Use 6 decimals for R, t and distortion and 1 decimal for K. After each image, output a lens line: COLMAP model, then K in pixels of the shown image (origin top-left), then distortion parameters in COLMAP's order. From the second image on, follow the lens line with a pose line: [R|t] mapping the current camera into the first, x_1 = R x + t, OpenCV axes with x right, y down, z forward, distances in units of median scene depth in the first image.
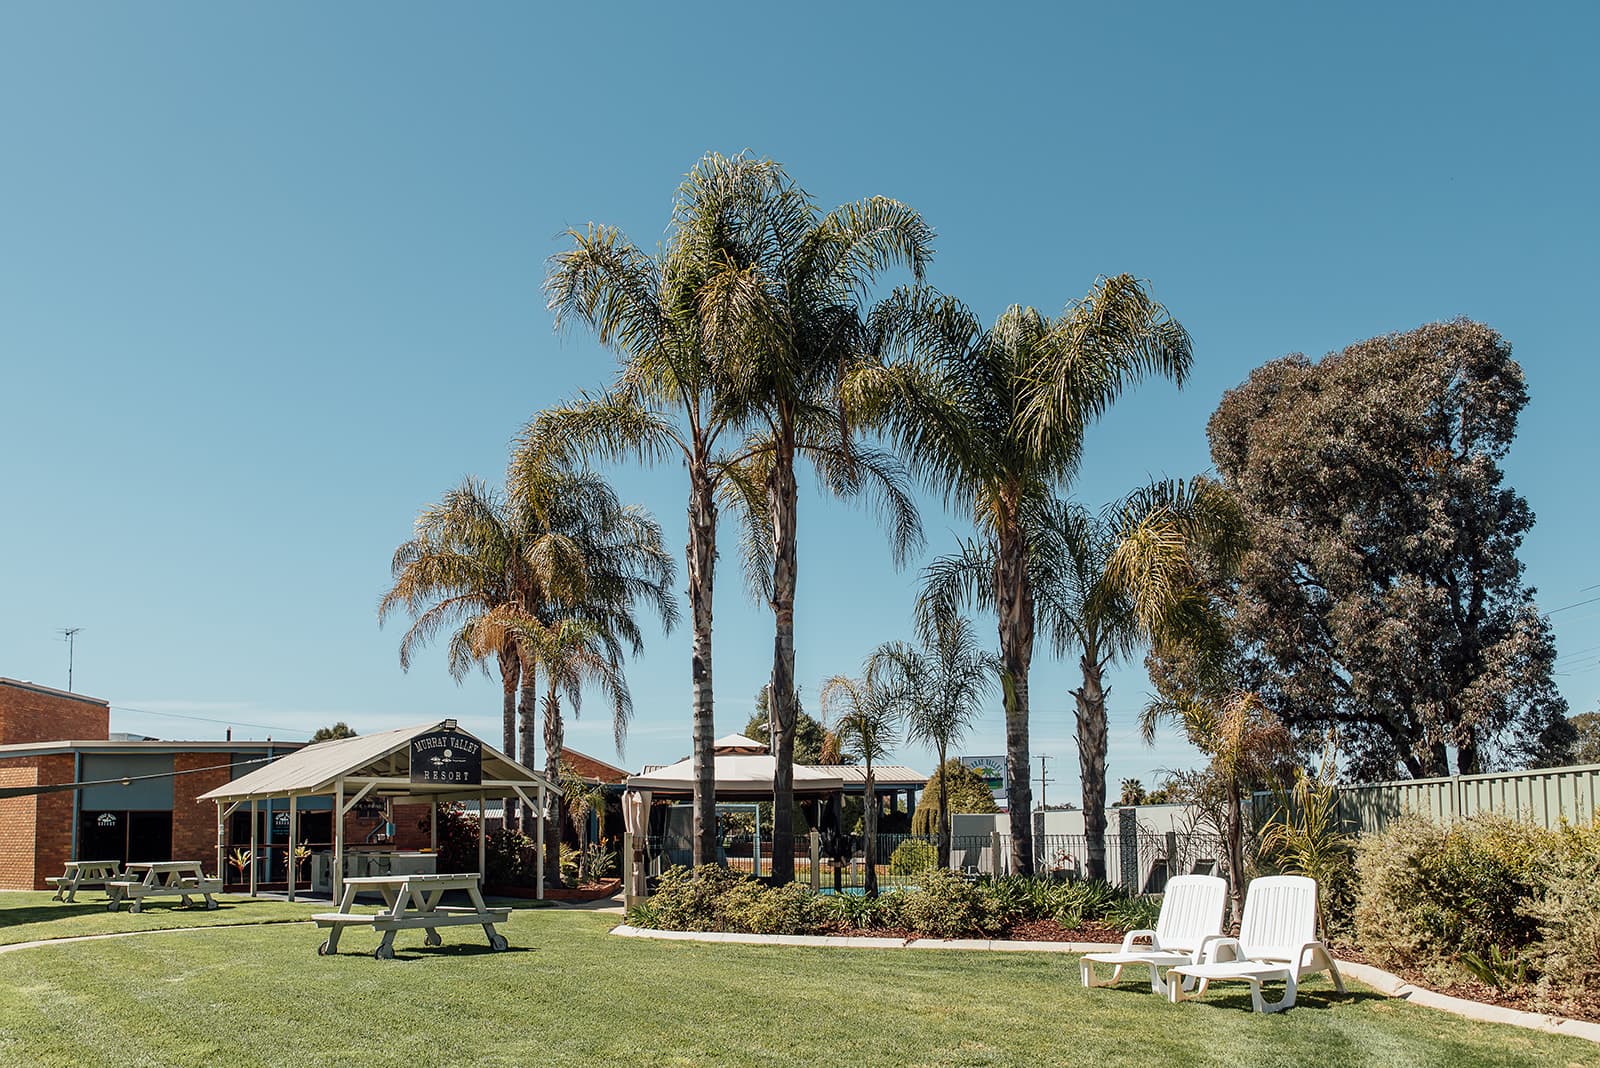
lens RADIAL K [[2625.7, 0, 800.0], [0, 2625.7, 534.0], [0, 0, 1]] dist [0.021389, -0.054244]
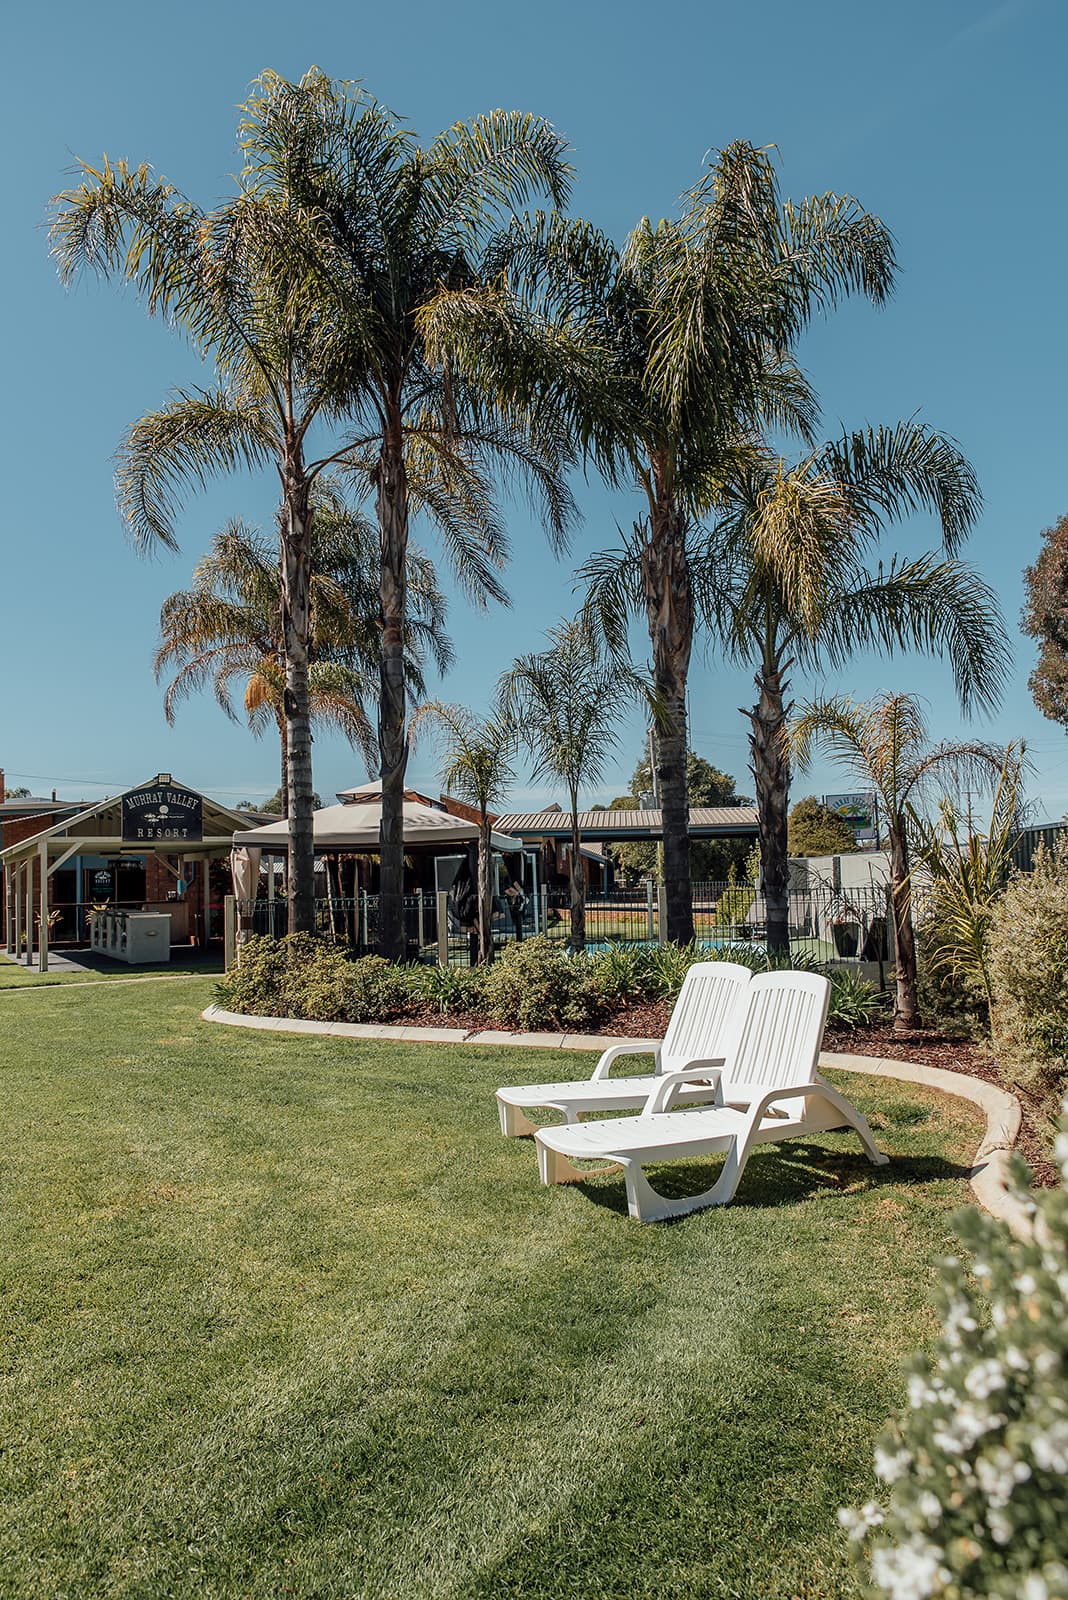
lens RADIAL K [[1778.8, 0, 534.0], [0, 1778.8, 800.0], [0, 0, 1]] dist [0.000233, 0.003201]
pose [[0.944745, -0.030563, -0.326378, 0.217601], [0.057110, 0.995763, 0.072068, 0.044890], [0.322793, -0.086725, 0.942488, 0.474614]]
